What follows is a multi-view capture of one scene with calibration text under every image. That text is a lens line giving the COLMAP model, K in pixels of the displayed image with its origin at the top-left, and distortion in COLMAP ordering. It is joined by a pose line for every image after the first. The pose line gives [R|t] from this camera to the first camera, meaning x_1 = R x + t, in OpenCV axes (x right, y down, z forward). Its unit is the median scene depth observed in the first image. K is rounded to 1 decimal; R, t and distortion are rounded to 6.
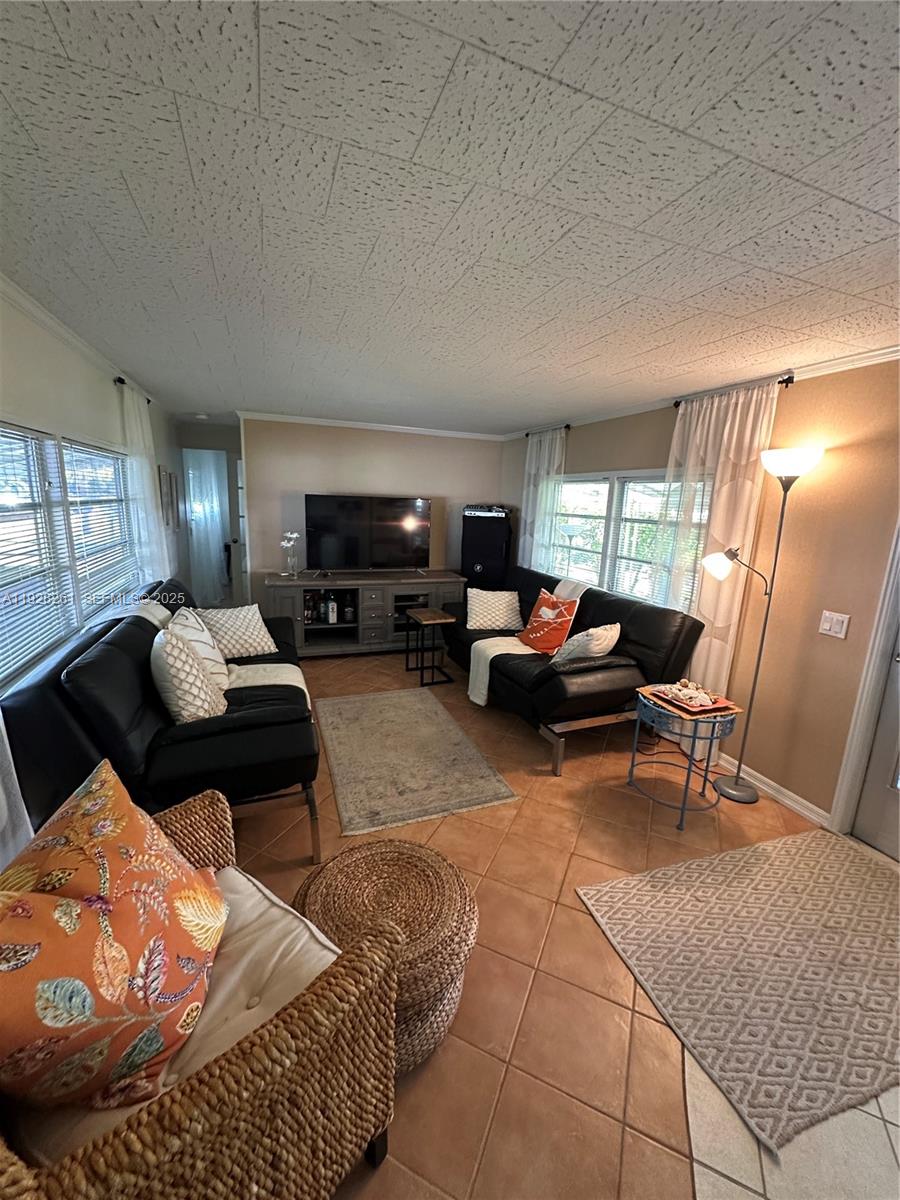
lens RADIAL K [[477.2, 0, 450.0], [0, 477.2, 600.0], [0, 0, 1]] dist [0.001797, 0.000235]
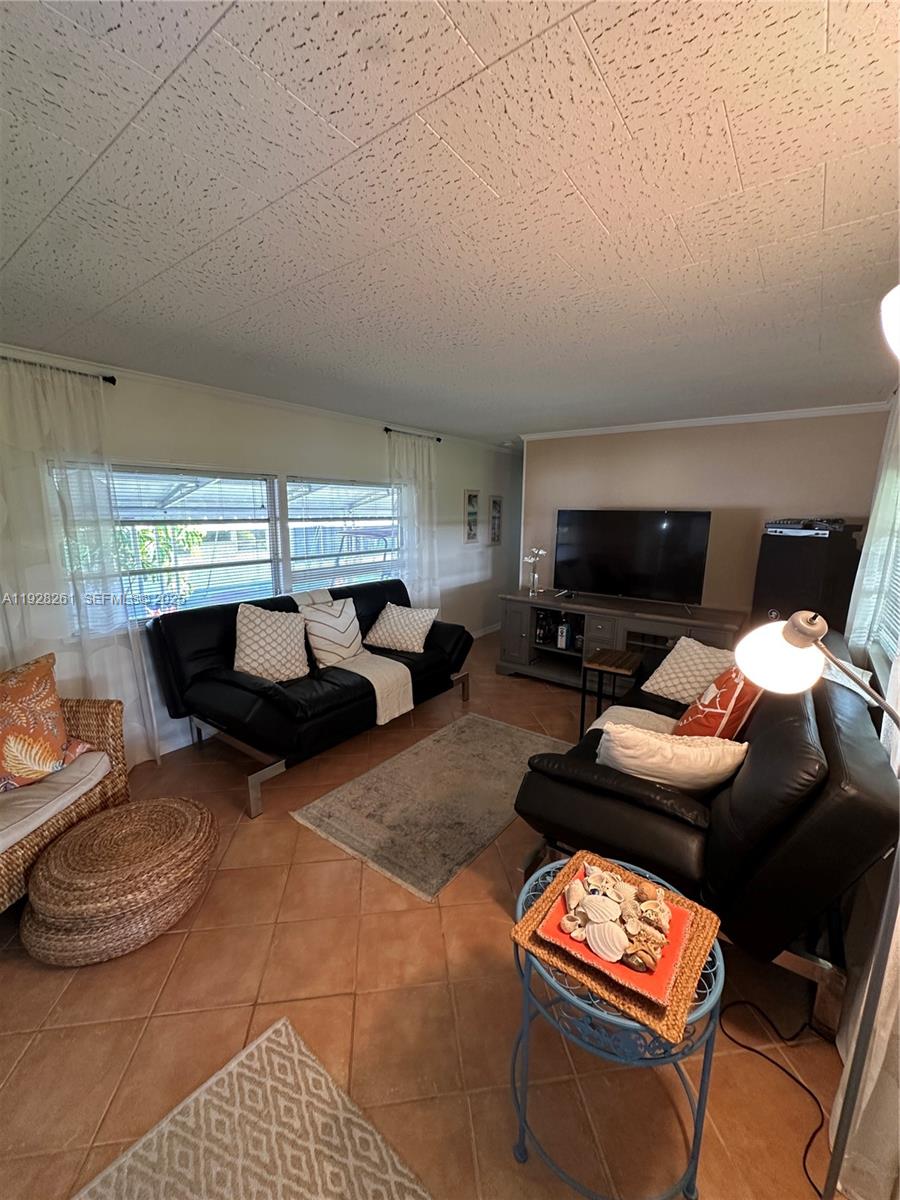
lens RADIAL K [[477.2, 0, 450.0], [0, 477.2, 600.0], [0, 0, 1]] dist [0.001797, 0.000235]
pose [[0.536223, 0.126540, -0.834537, 0.435631], [-0.163689, 0.985519, 0.044256, -0.053503], [0.828052, 0.112873, 0.549171, 0.336717]]
